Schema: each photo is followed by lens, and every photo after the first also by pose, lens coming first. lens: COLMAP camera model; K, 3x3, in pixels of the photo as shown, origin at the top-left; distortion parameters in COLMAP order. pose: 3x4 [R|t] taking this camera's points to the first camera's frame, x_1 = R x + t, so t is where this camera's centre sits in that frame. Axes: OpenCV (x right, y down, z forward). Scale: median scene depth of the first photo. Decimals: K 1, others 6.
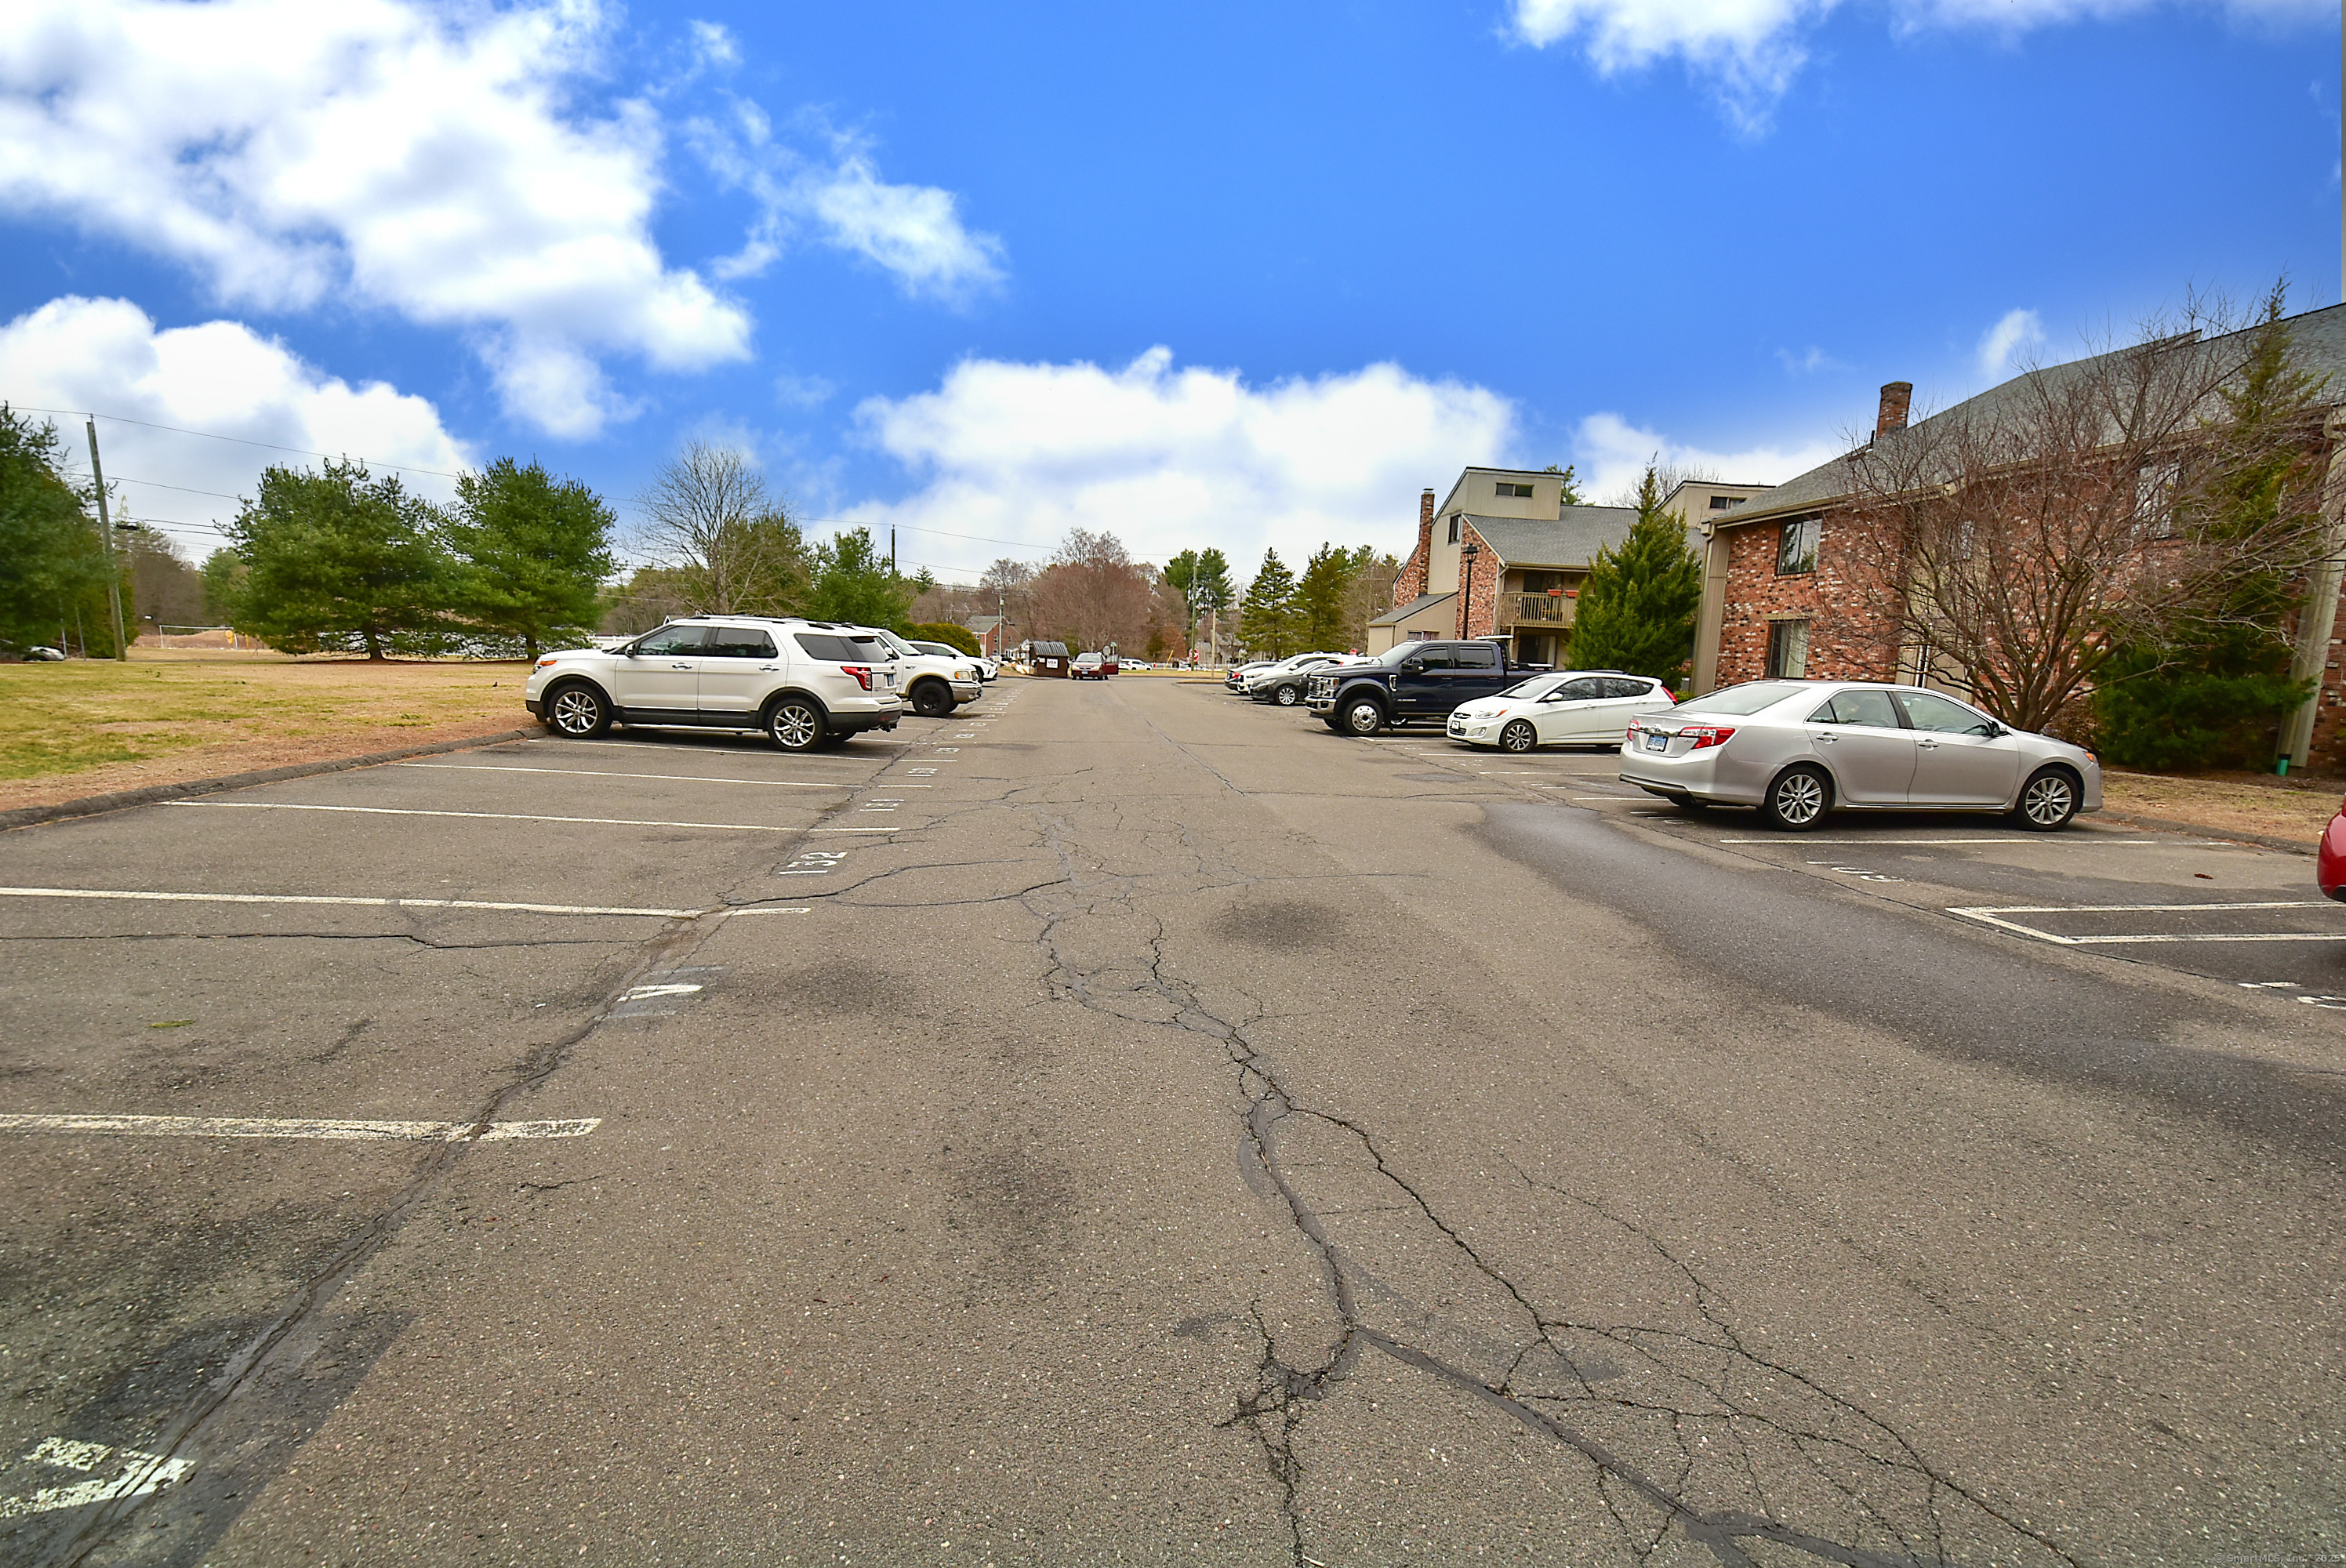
lens RADIAL K [[1019.2, 0, 1179.9], [0, 1019.2, 783.1], [0, 0, 1]] dist [-0.003486, -0.001154]
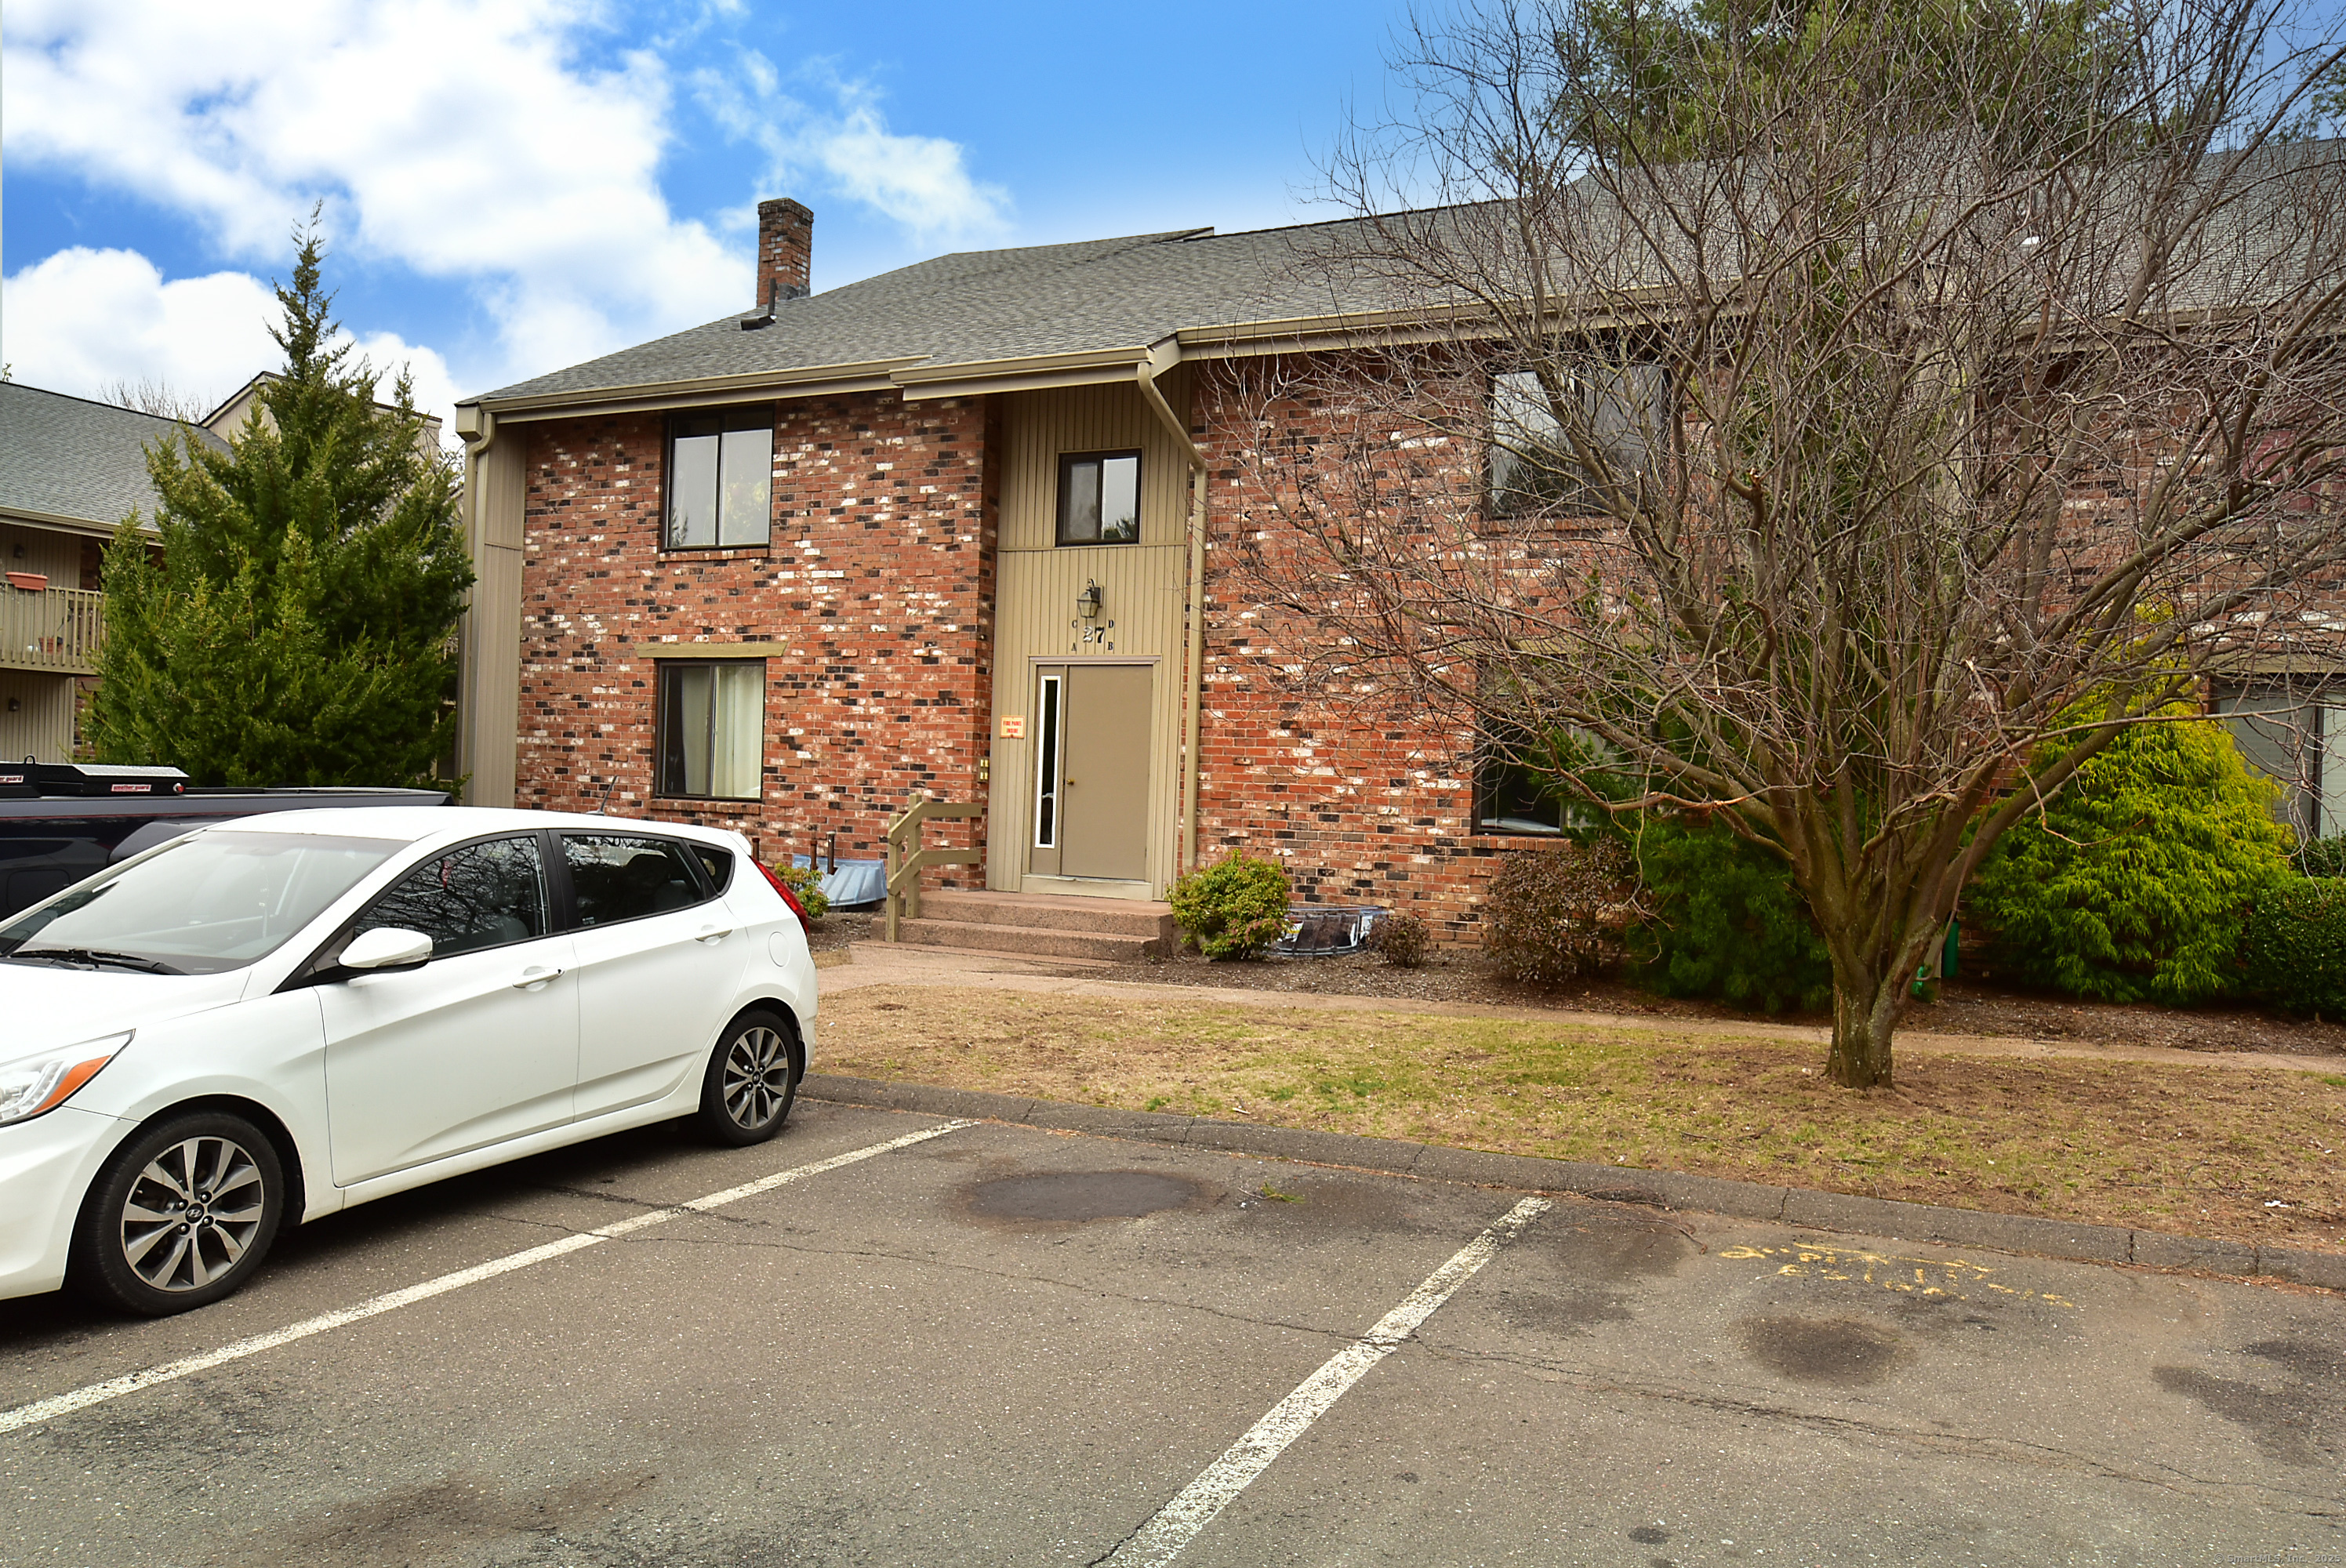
lens RADIAL K [[1631.8, 0, 1179.4], [0, 1631.8, 796.7], [0, 0, 1]] dist [0.002521, -0.001679]
pose [[0.522260, -0.015494, 0.852645, 0.344967], [0.094896, 0.994681, -0.040051, -0.156449], [-0.847490, 0.101830, 0.520953, 1.303407]]
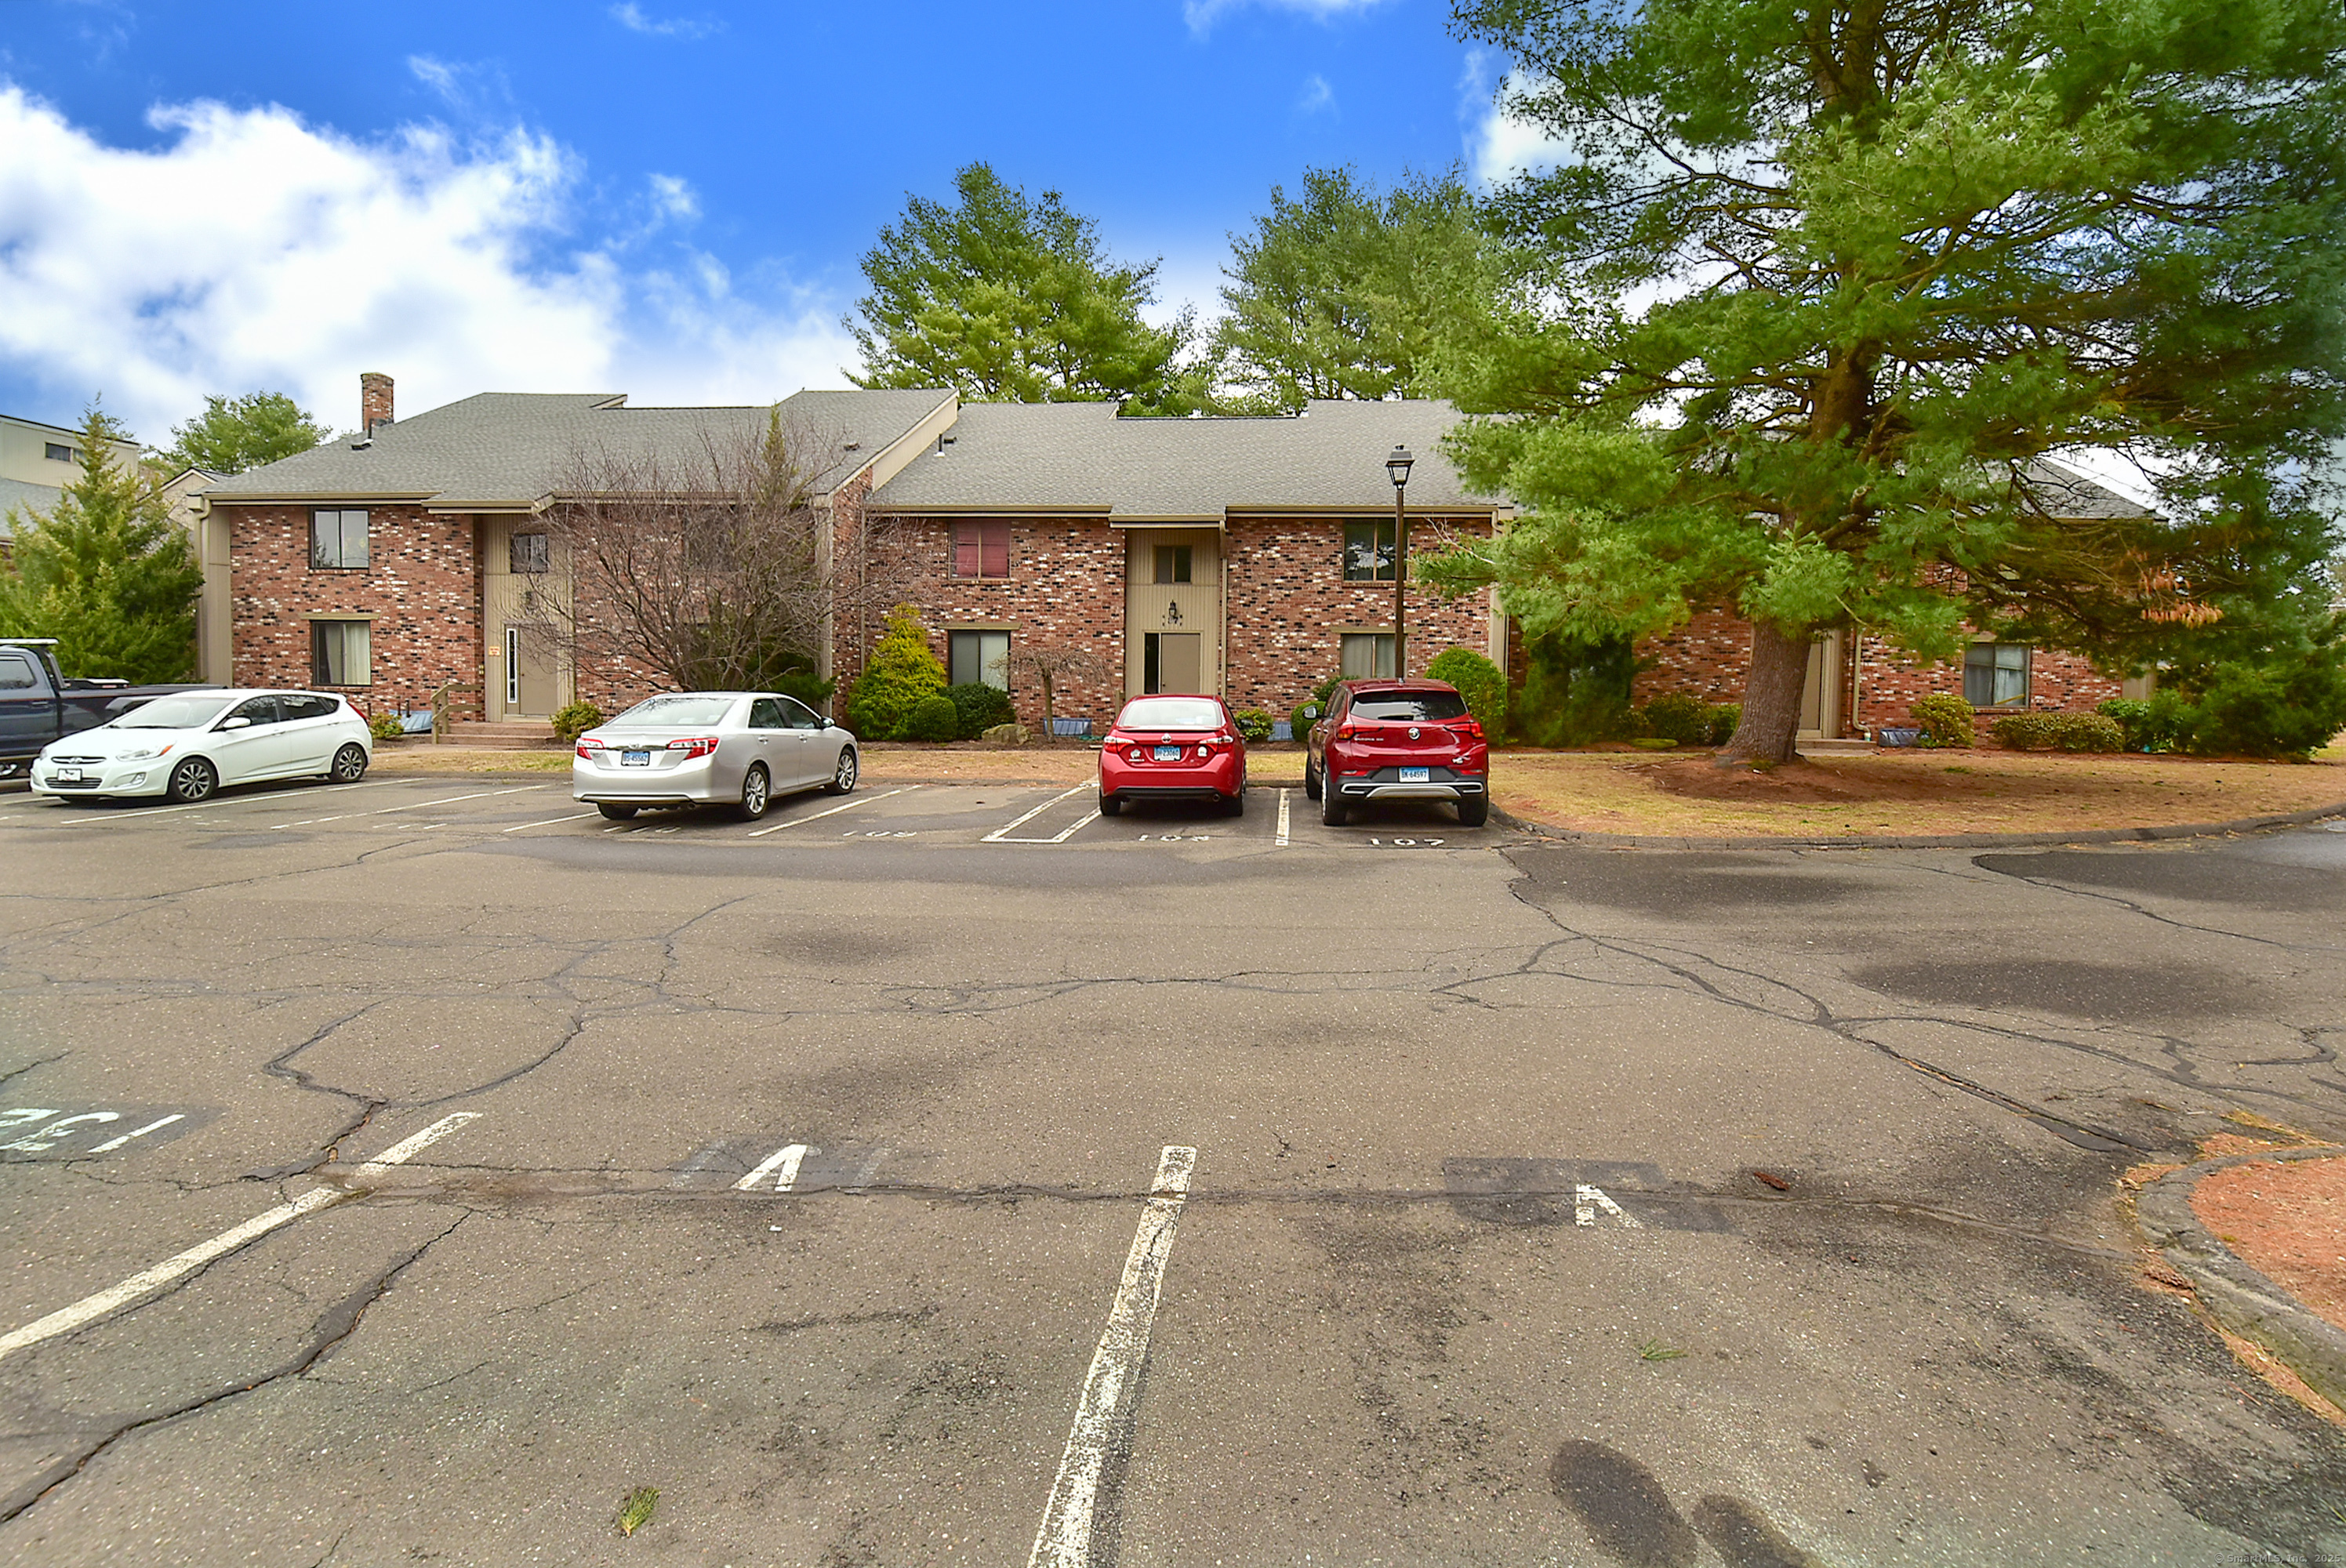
lens RADIAL K [[1142.5, 0, 1172.7], [0, 1142.5, 727.3], [0, 0, 1]] dist [-0.003791, -0.002183]
pose [[0.215287, -0.071512, 0.973929, -0.578470], [0.123779, 0.991270, 0.045423, -0.059441], [-0.968674, 0.110772, 0.222260, 0.219487]]
